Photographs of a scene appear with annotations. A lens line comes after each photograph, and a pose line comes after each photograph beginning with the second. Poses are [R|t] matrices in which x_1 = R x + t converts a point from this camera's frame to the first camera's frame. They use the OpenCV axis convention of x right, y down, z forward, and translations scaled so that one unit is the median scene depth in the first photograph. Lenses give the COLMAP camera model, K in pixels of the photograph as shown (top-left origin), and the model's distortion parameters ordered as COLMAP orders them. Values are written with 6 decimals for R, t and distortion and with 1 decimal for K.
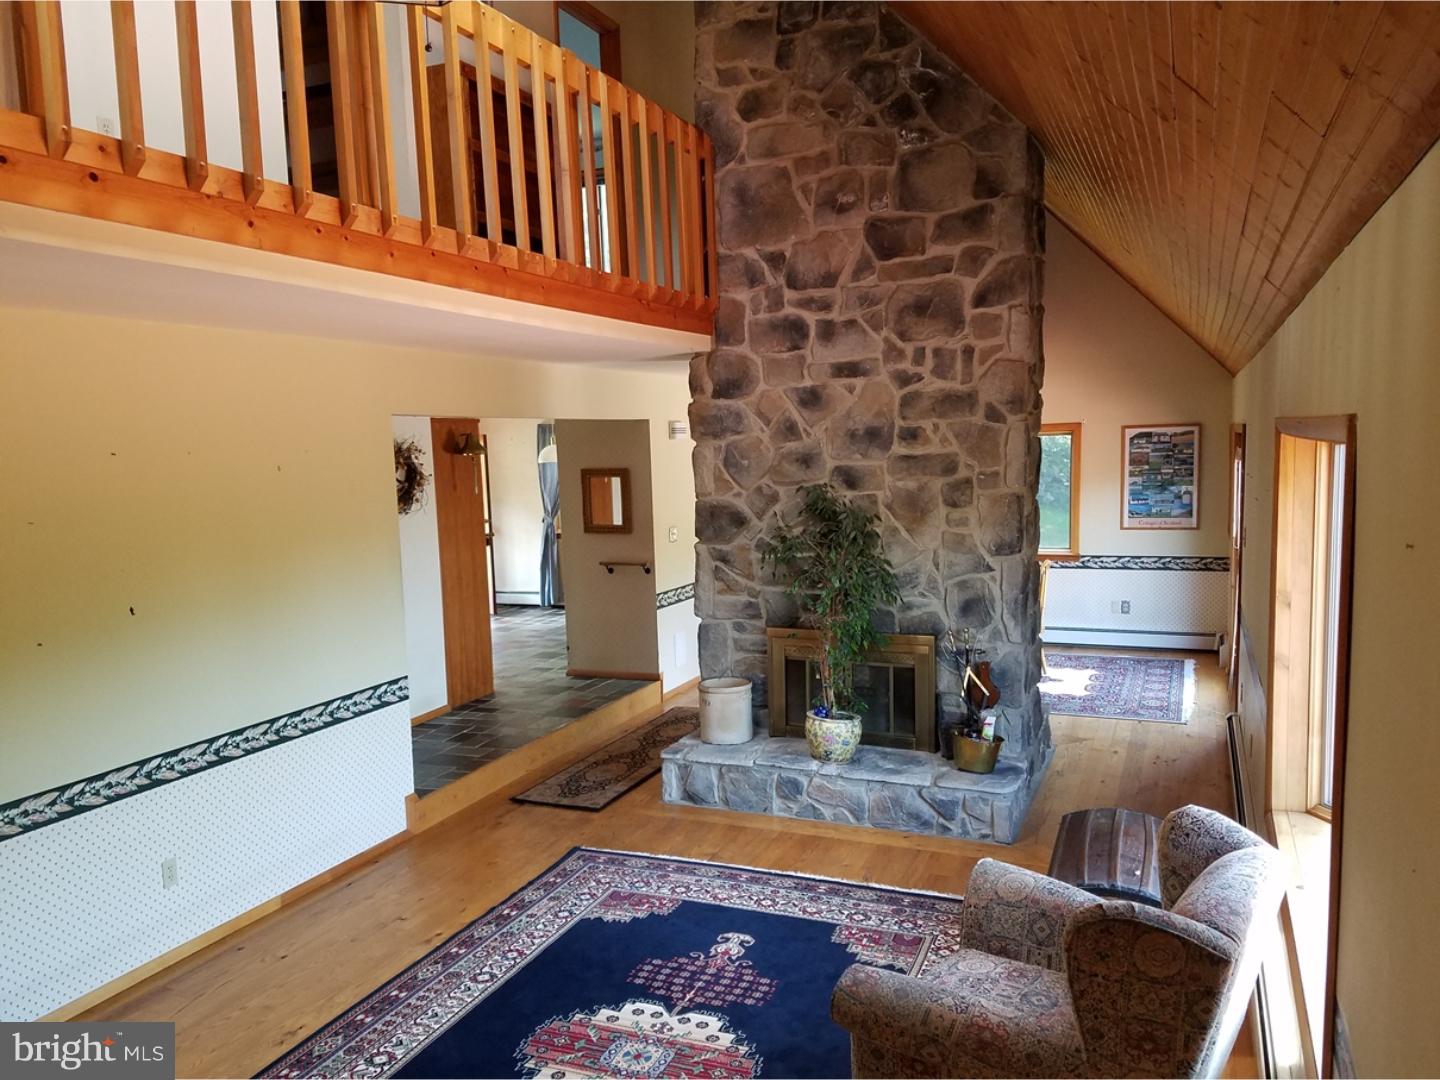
lens RADIAL K [[1073.1, 0, 713.1], [0, 1073.1, 586.1], [0, 0, 1]] dist [0.251902, -0.470804]
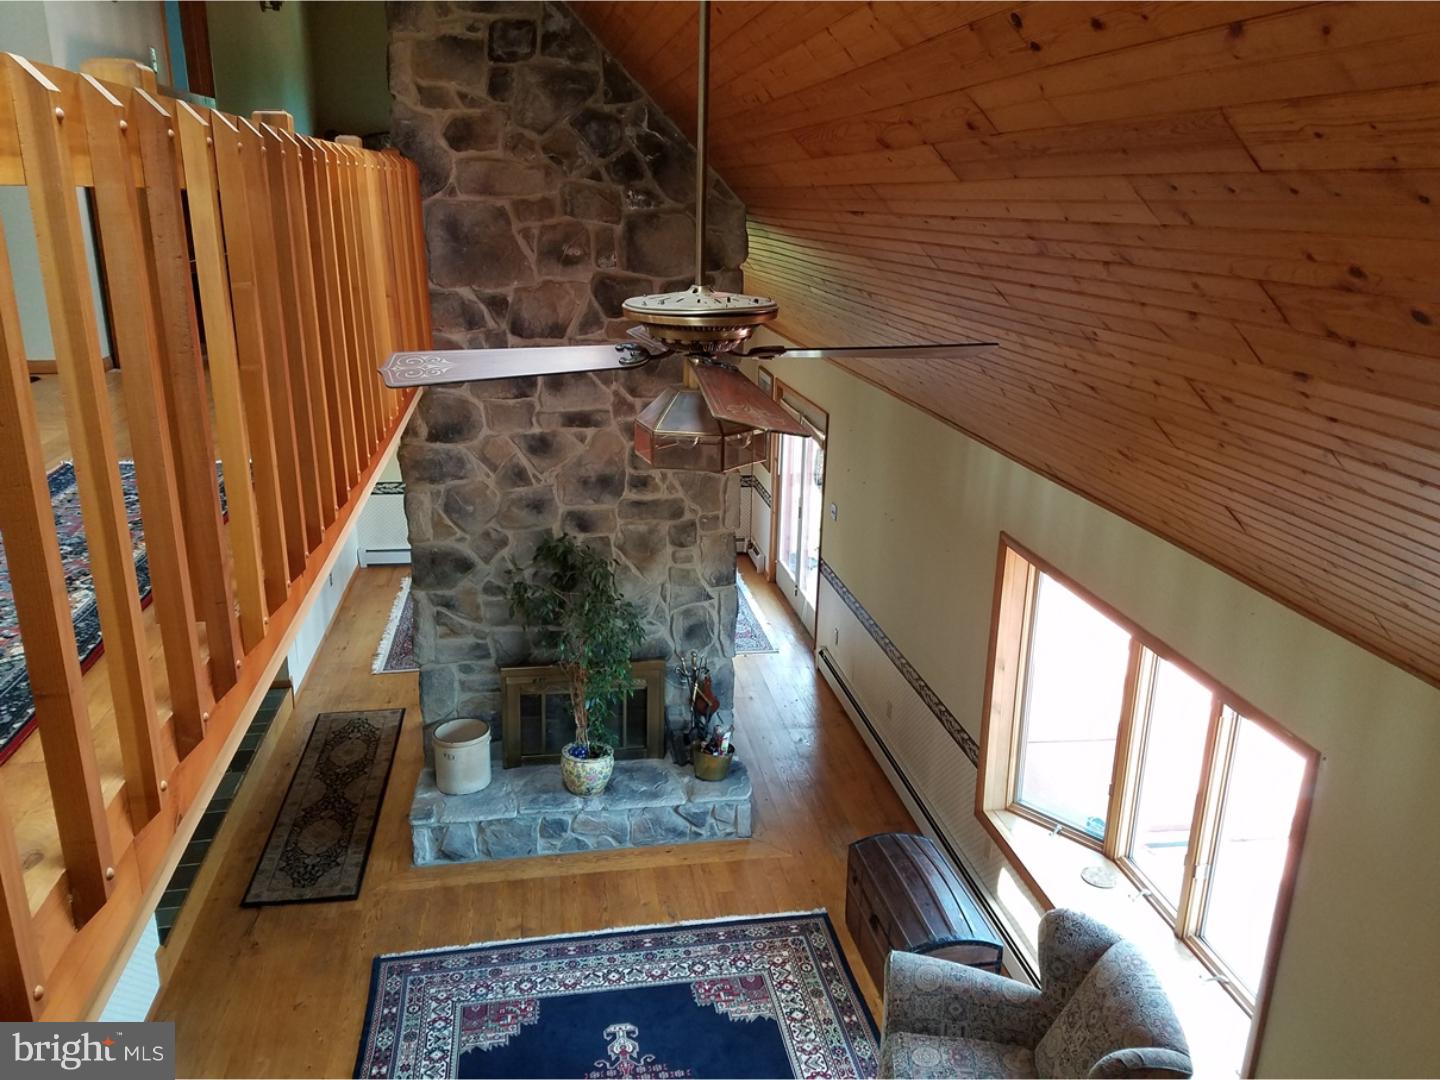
lens RADIAL K [[1088.5, 0, 701.1], [0, 1088.5, 565.8], [0, 0, 1]] dist [0.274248, -0.506923]
pose [[0.848990, -0.126514, 0.513039, -0.324267], [0.027834, 0.980274, 0.195673, -0.266514], [-0.527675, -0.151845, 0.835765, 0.068224]]
